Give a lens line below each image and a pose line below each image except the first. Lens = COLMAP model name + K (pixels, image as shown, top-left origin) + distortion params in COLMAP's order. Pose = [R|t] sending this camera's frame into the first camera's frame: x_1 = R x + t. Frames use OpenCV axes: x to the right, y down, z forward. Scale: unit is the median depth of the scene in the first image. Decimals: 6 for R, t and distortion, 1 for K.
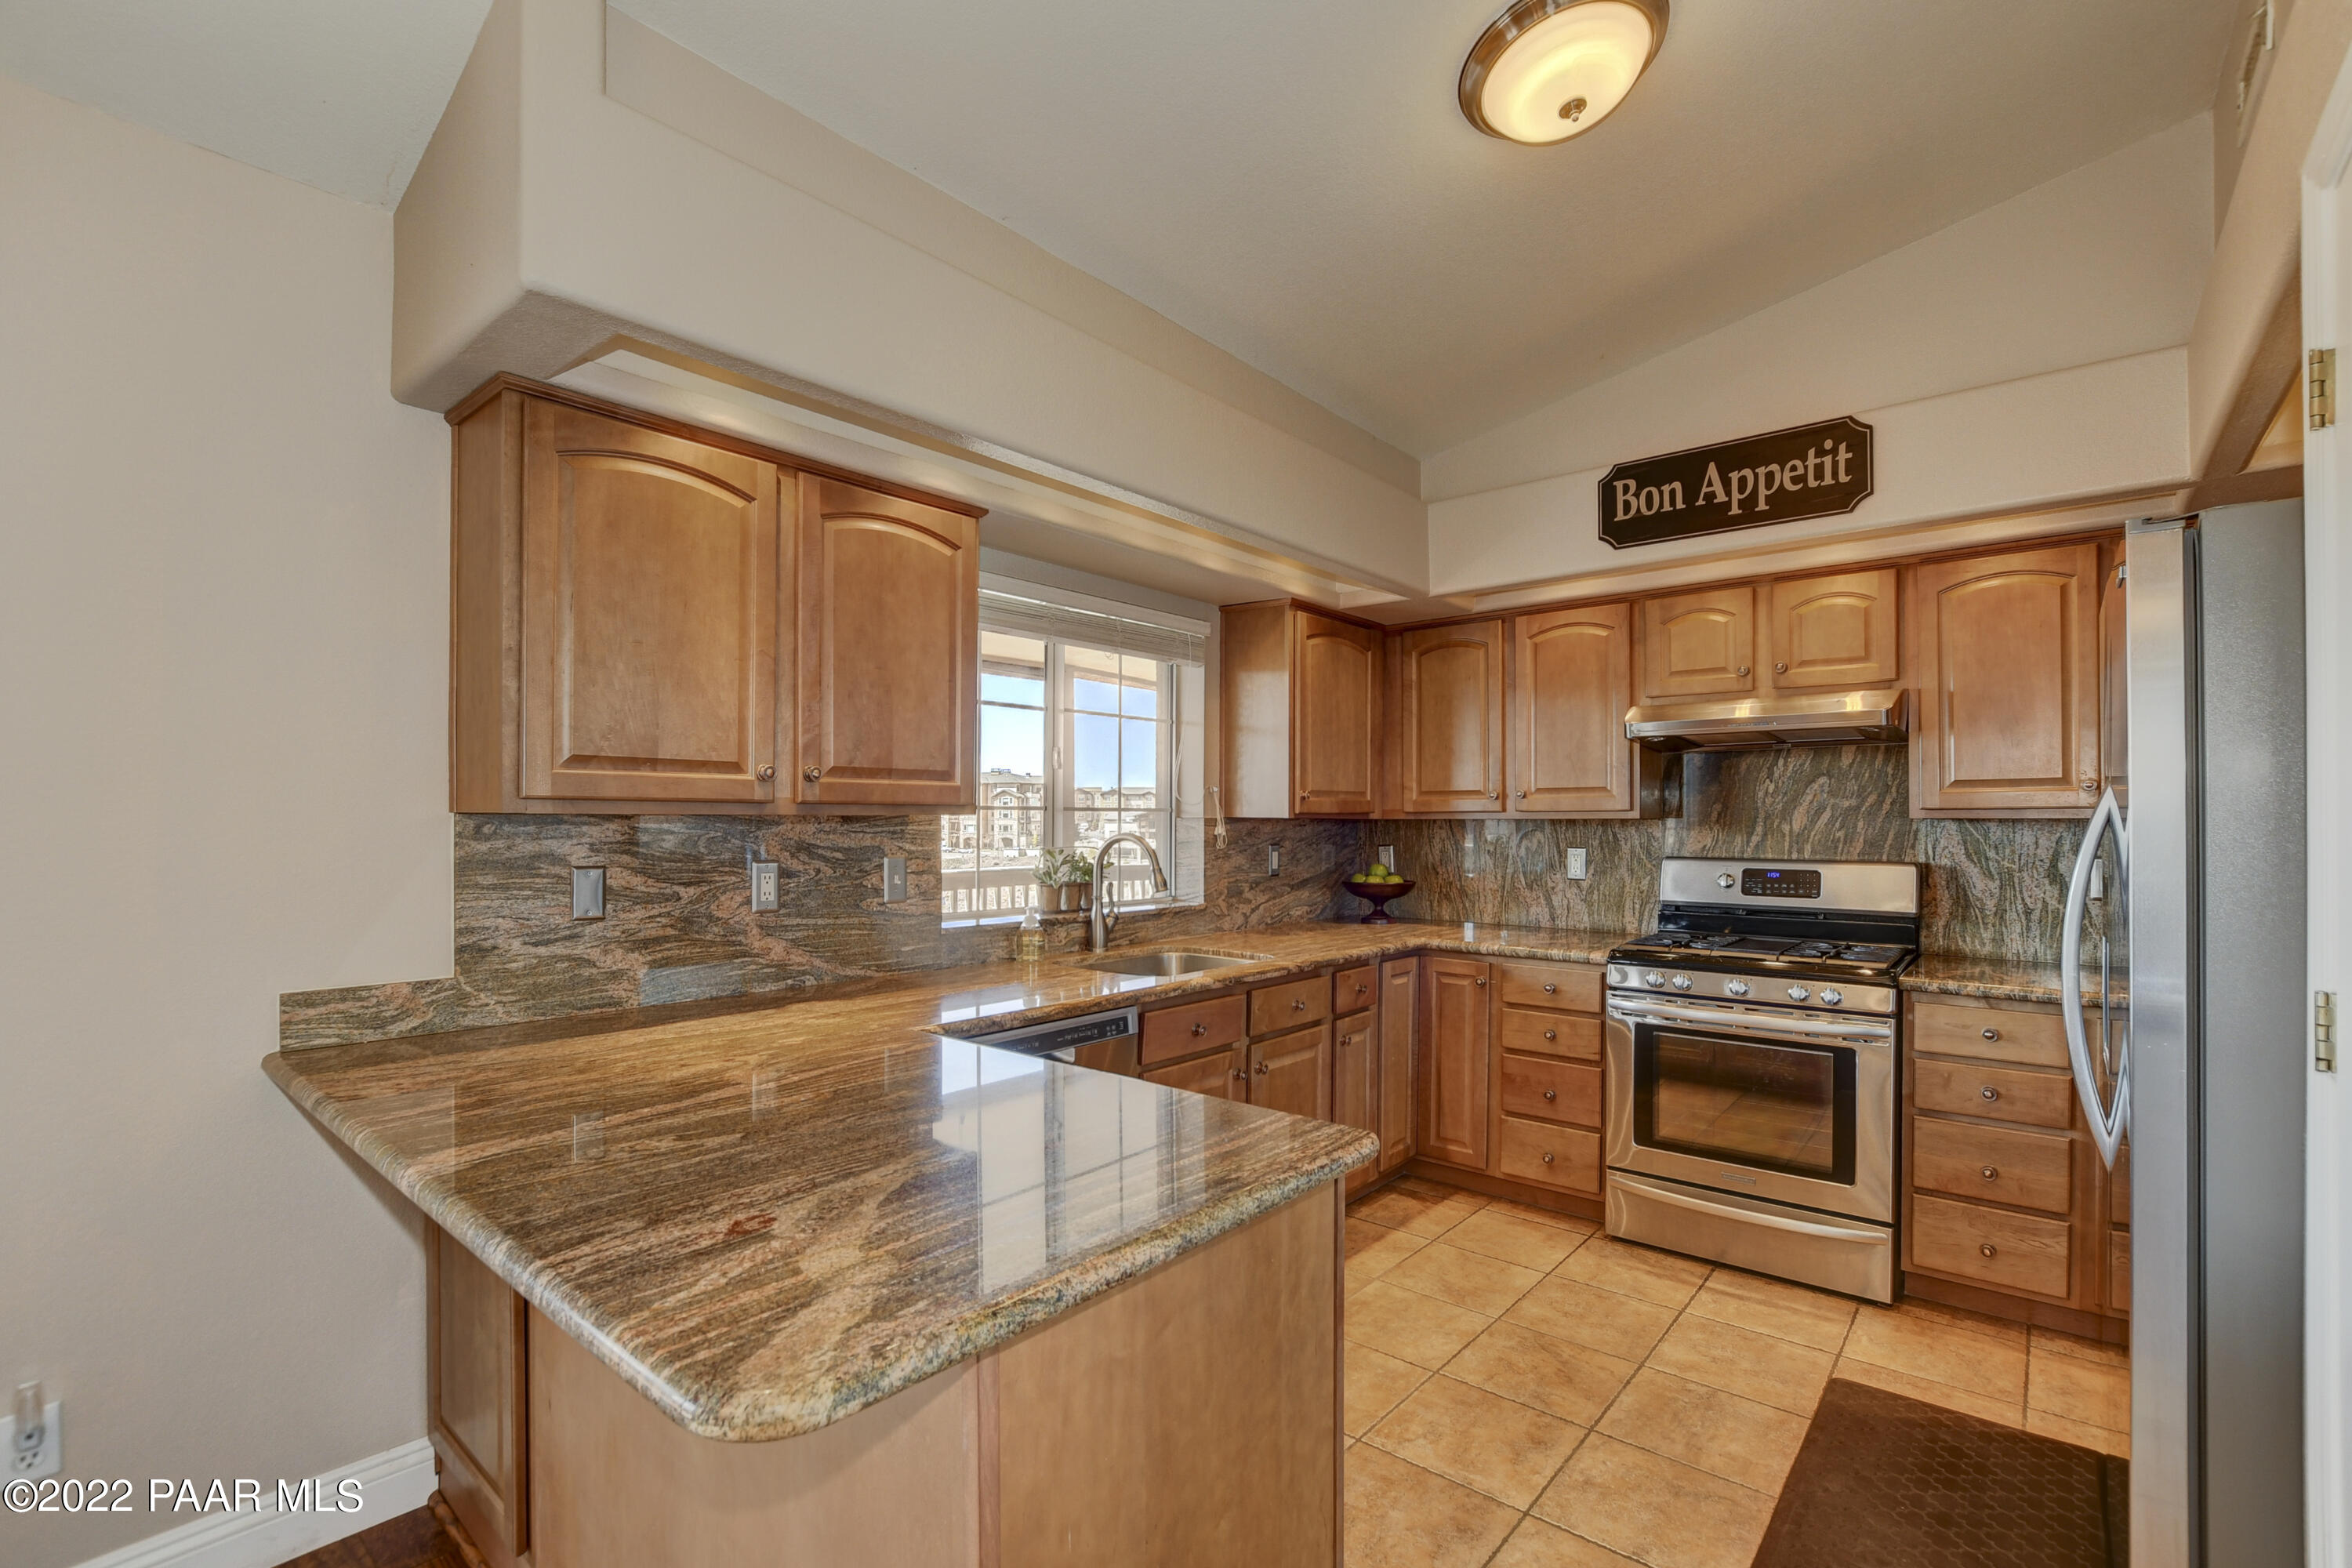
lens RADIAL K [[1045.5, 0, 1180.1], [0, 1045.5, 808.5], [0, 0, 1]] dist [-0.012108, -0.000249]
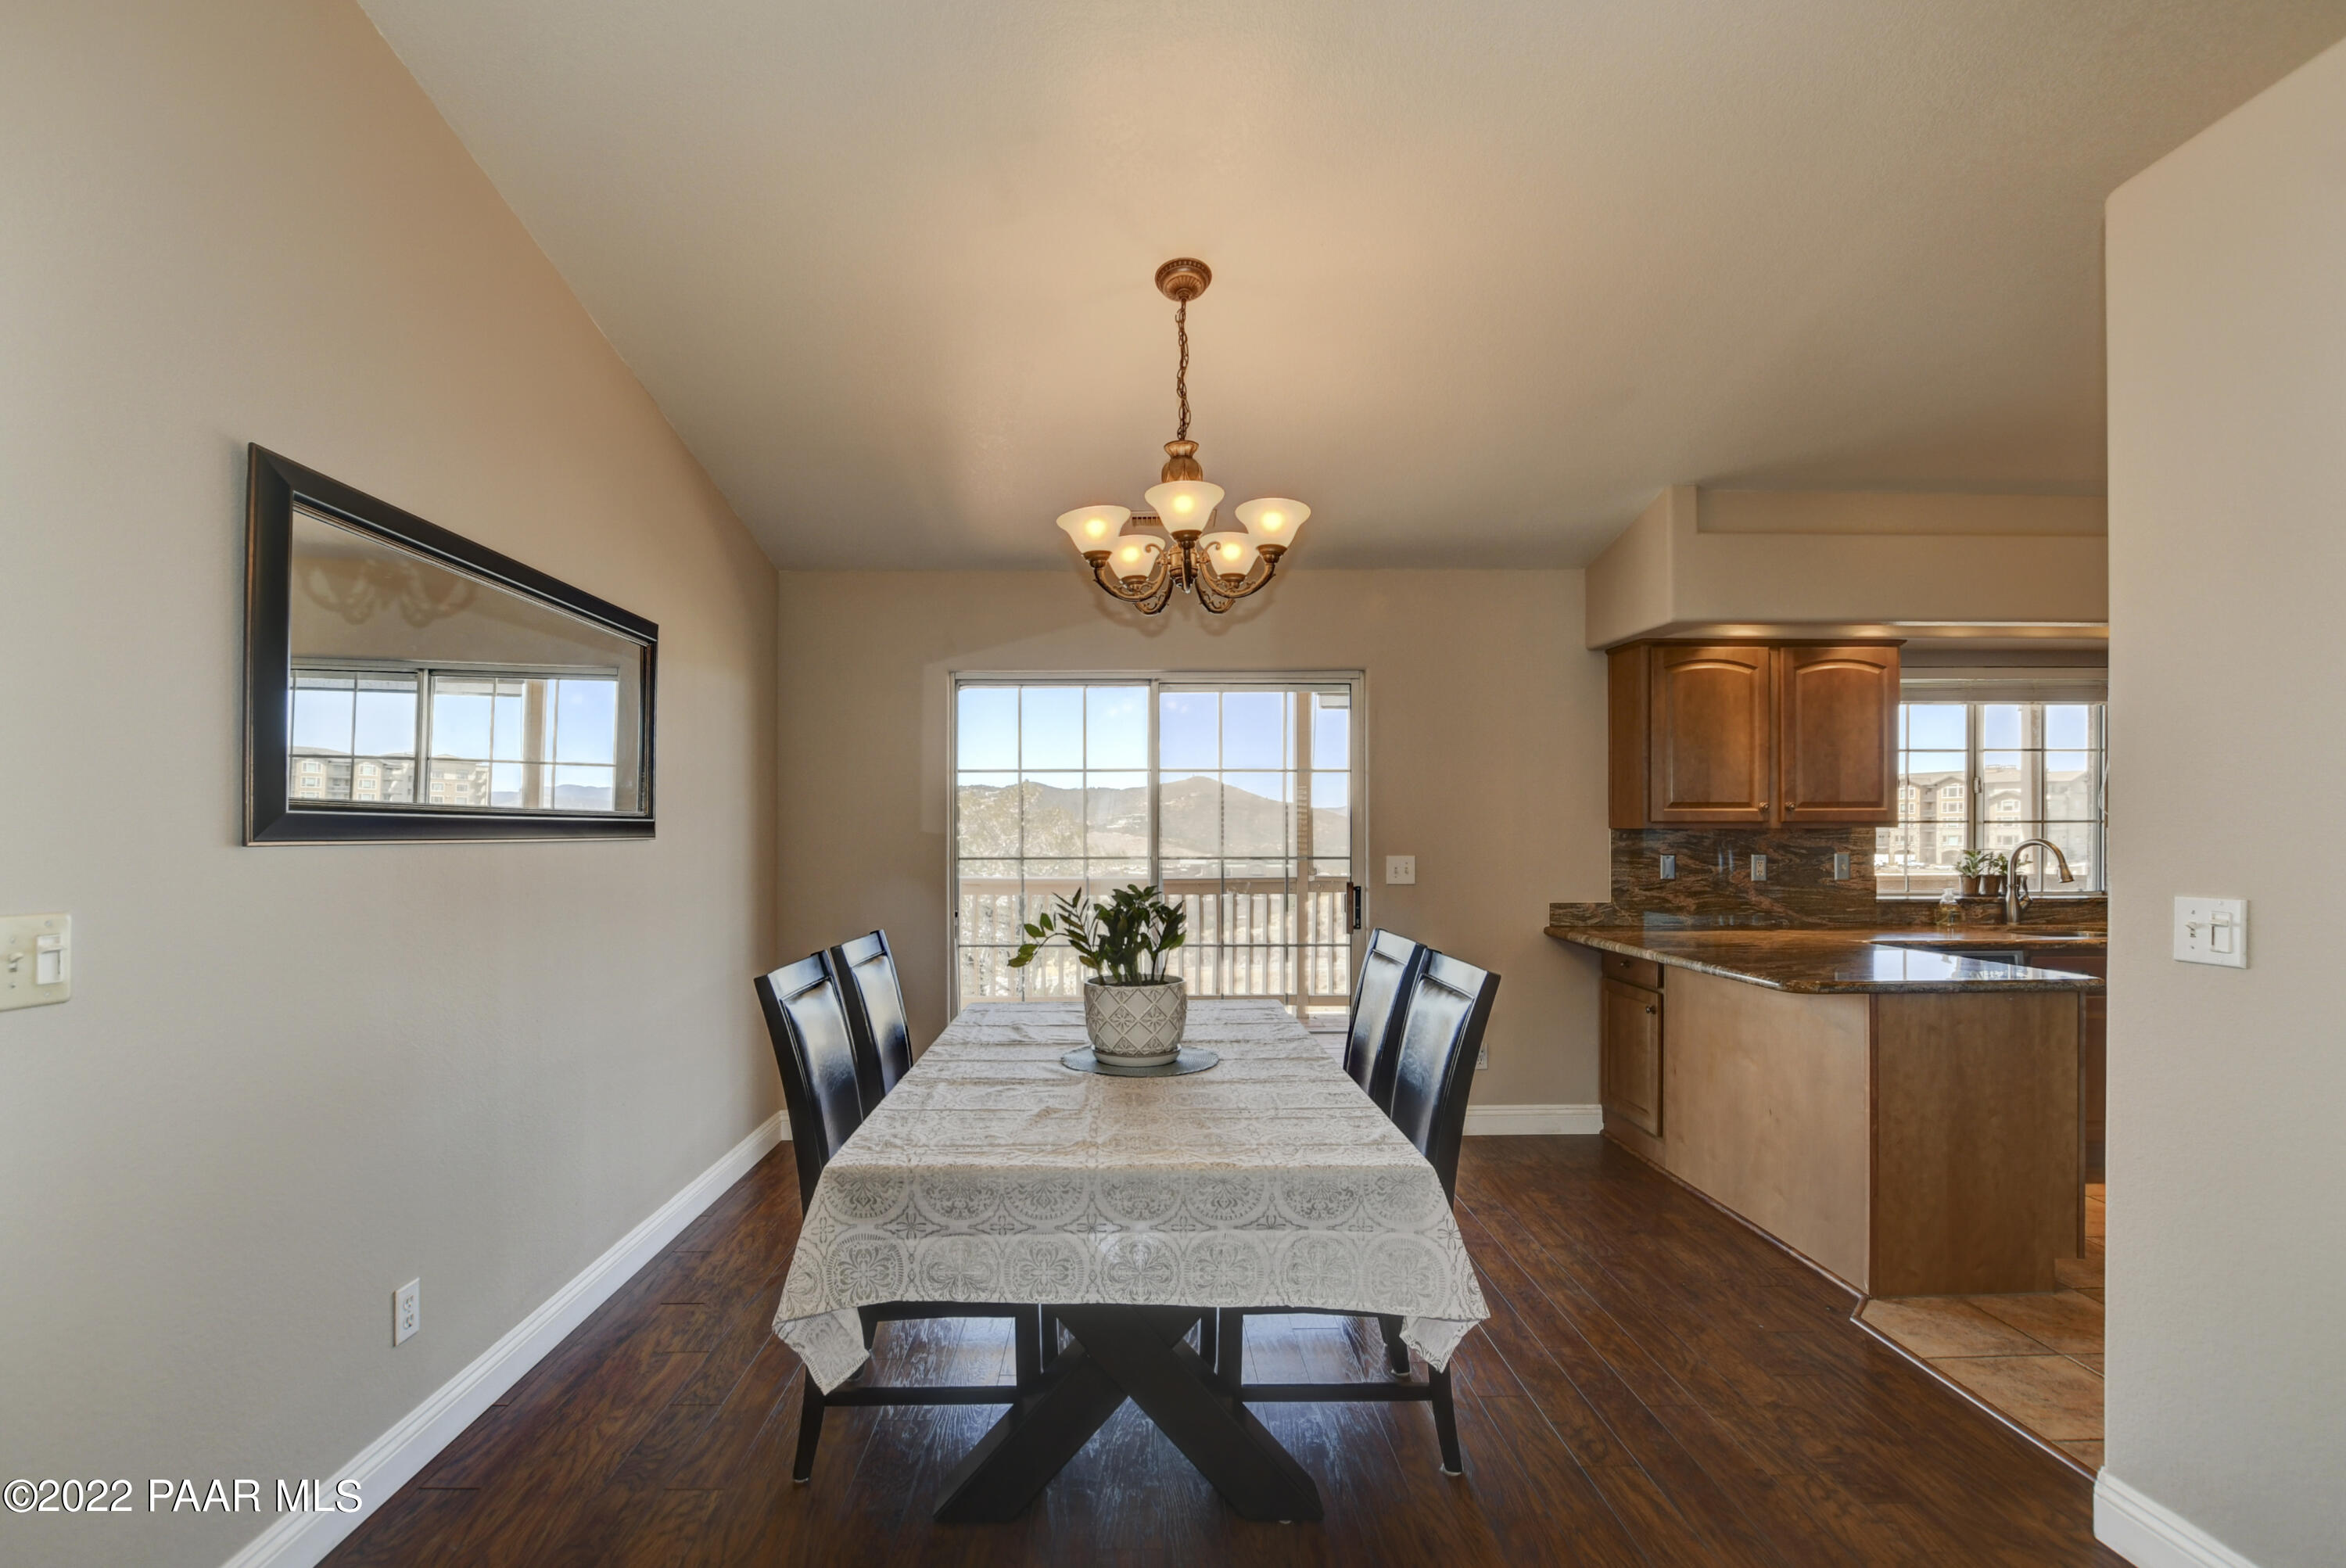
lens RADIAL K [[1022.2, 0, 1165.3], [0, 1022.2, 828.7], [0, 0, 1]] dist [0.000067, -0.000055]
pose [[0.658481, -0.001303, -0.752597, 0.211086], [0.012180, 0.999886, 0.008926, -0.017428], [0.752499, -0.015044, 0.658421, -0.765693]]
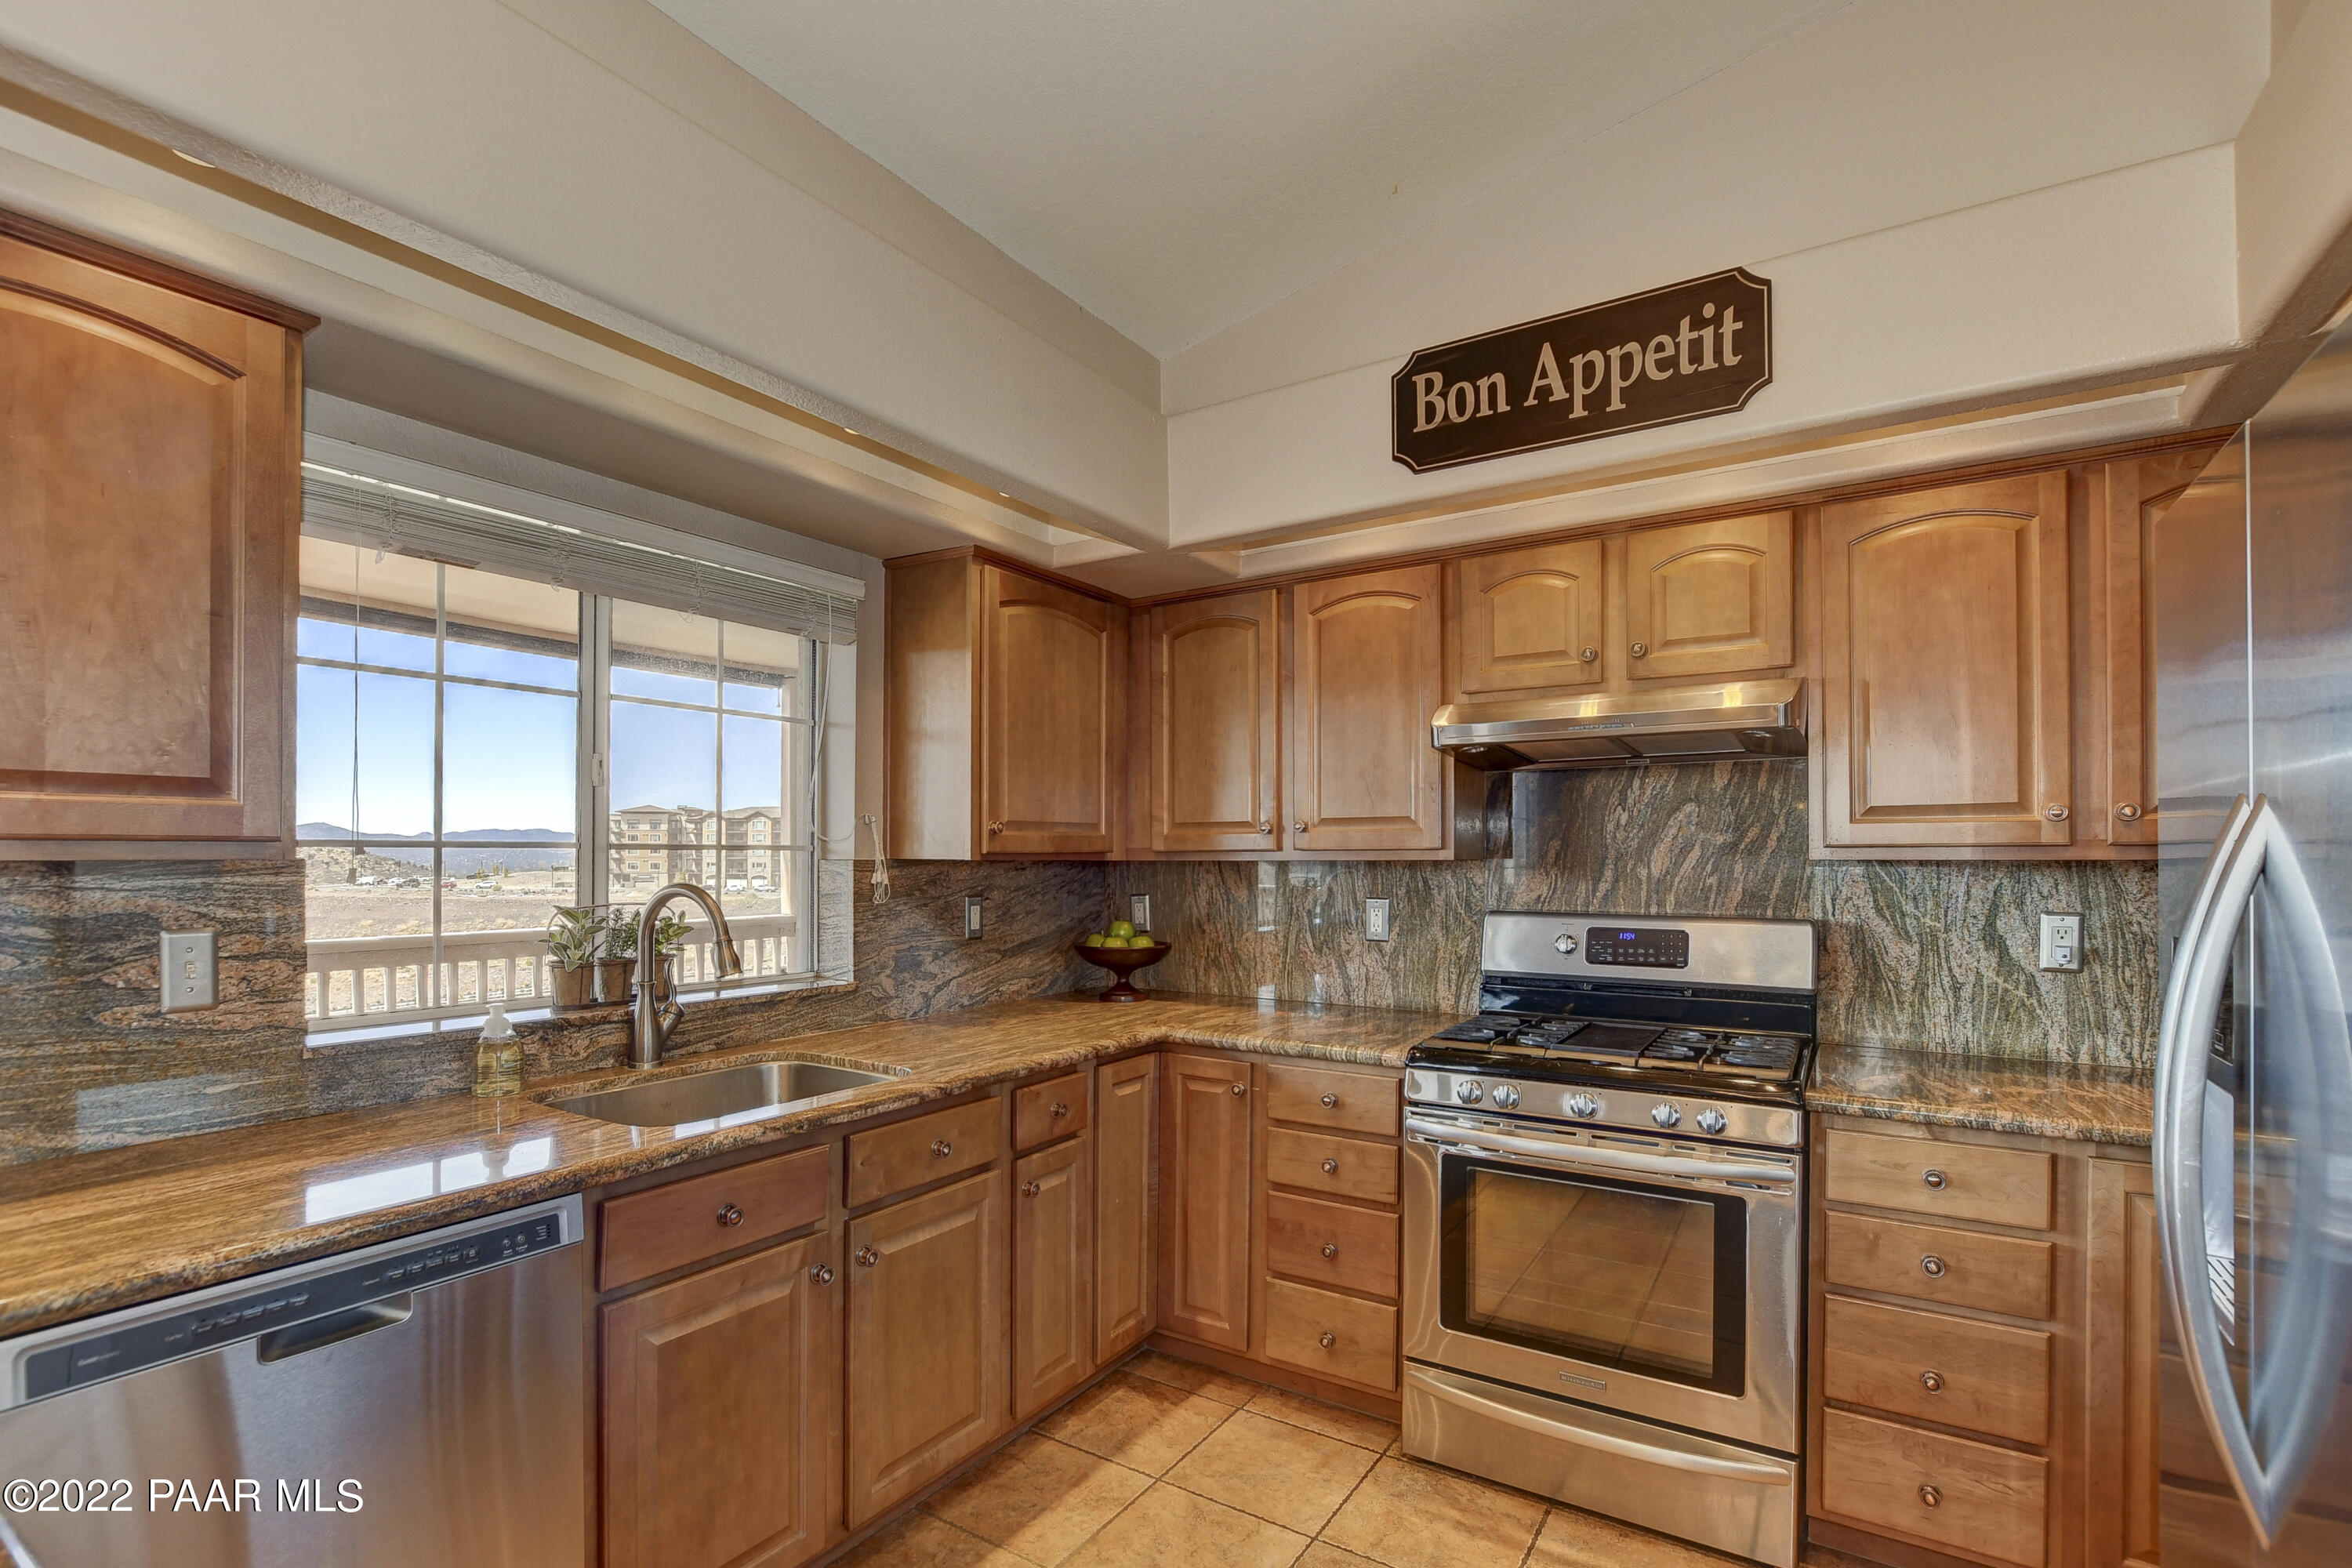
lens RADIAL K [[1078.7, 0, 1160.7], [0, 1078.7, 849.0], [0, 0, 1]] dist [-0.013264, 0.000126]
pose [[0.992682, -0.000875, 0.120754, 0.166073], [0.000538, 0.999996, 0.002821, -0.000294], [-0.120756, -0.002735, 0.992678, 0.314334]]
